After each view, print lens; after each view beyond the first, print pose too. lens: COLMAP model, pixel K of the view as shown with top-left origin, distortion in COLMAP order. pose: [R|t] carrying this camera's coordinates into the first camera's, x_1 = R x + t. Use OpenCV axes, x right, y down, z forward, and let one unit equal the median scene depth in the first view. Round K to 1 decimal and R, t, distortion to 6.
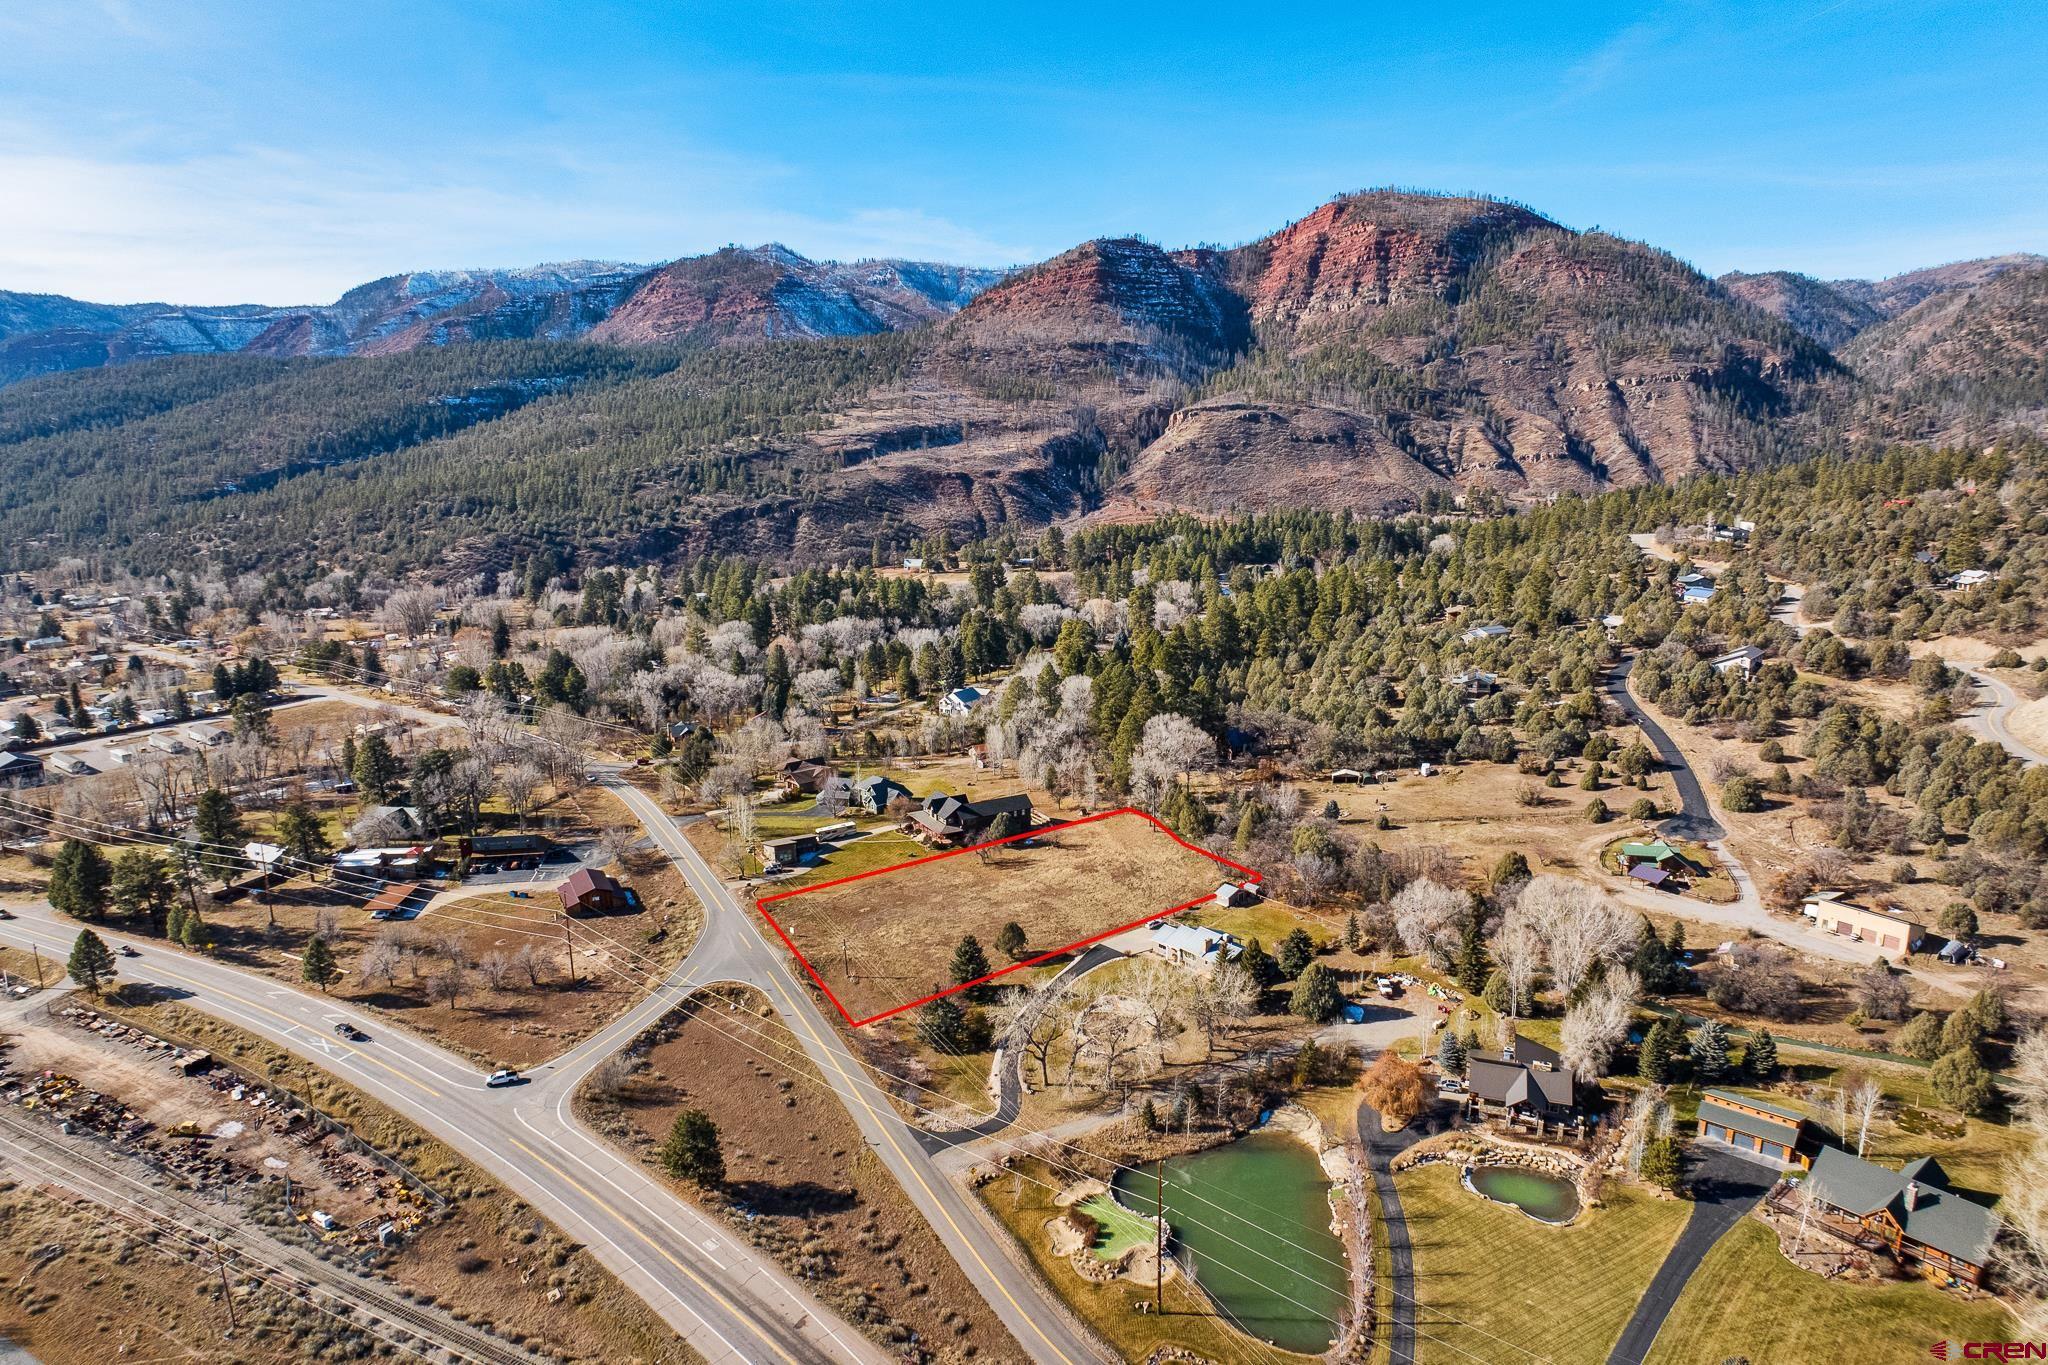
lens RADIAL K [[1436.8, 0, 1050.2], [0, 1436.8, 746.7], [0, 0, 1]] dist [-0.211929, 0.029560]
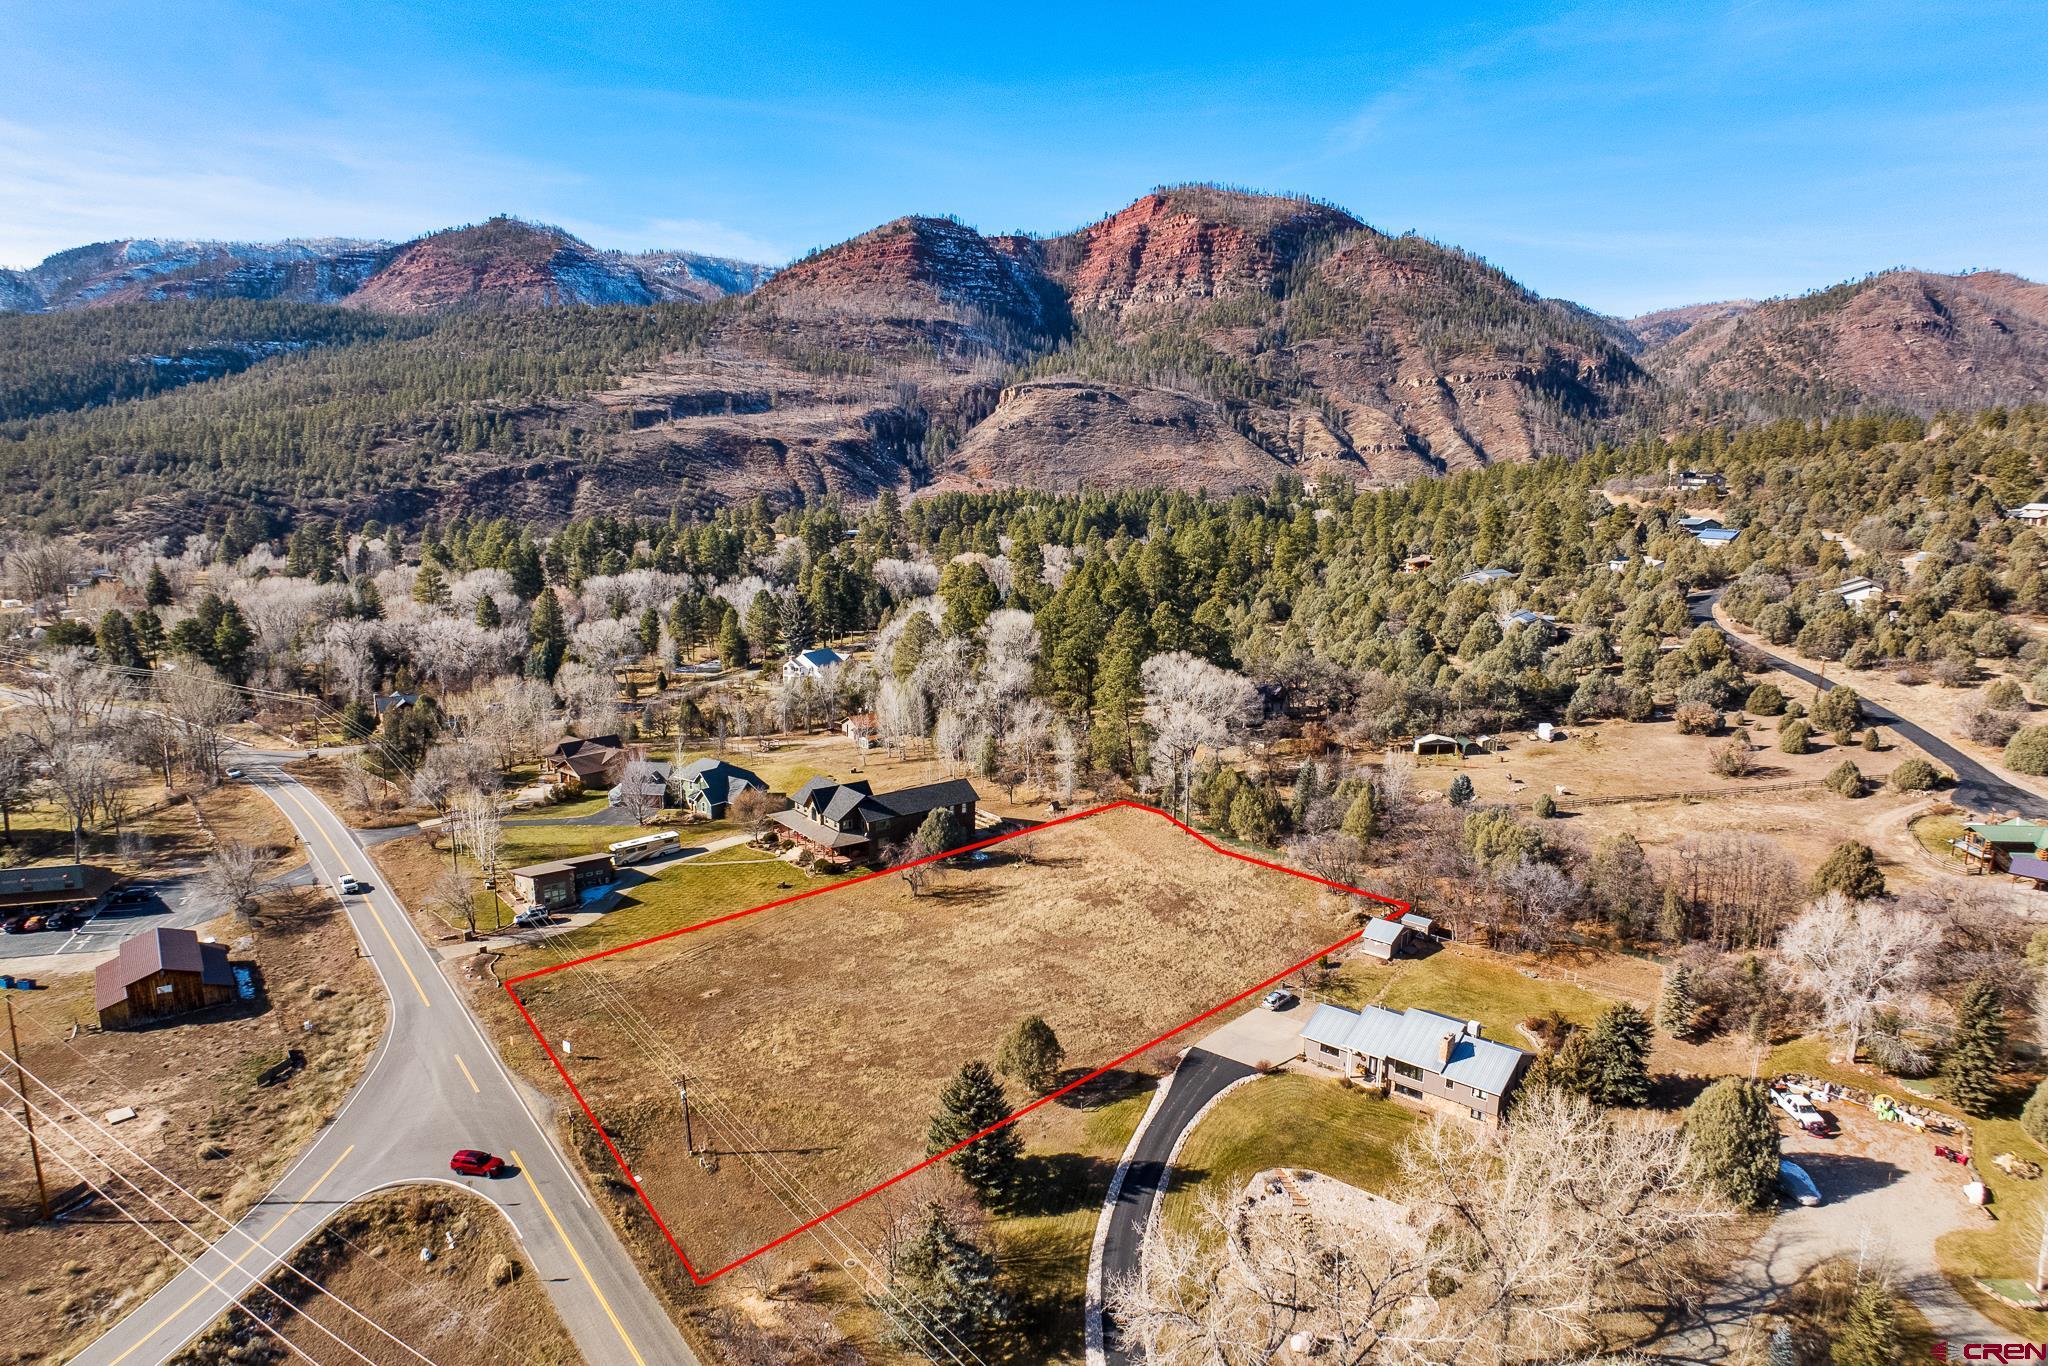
lens RADIAL K [[1173.5, 0, 1023.4], [0, 1173.5, 722.2], [0, 0, 1]] dist [-0.111931, 0.019606]
pose [[0.981030, -0.007114, 0.193723, -0.049053], [0.017476, 0.998503, -0.051834, 0.019289], [-0.193065, 0.054237, 0.979686, 0.275774]]
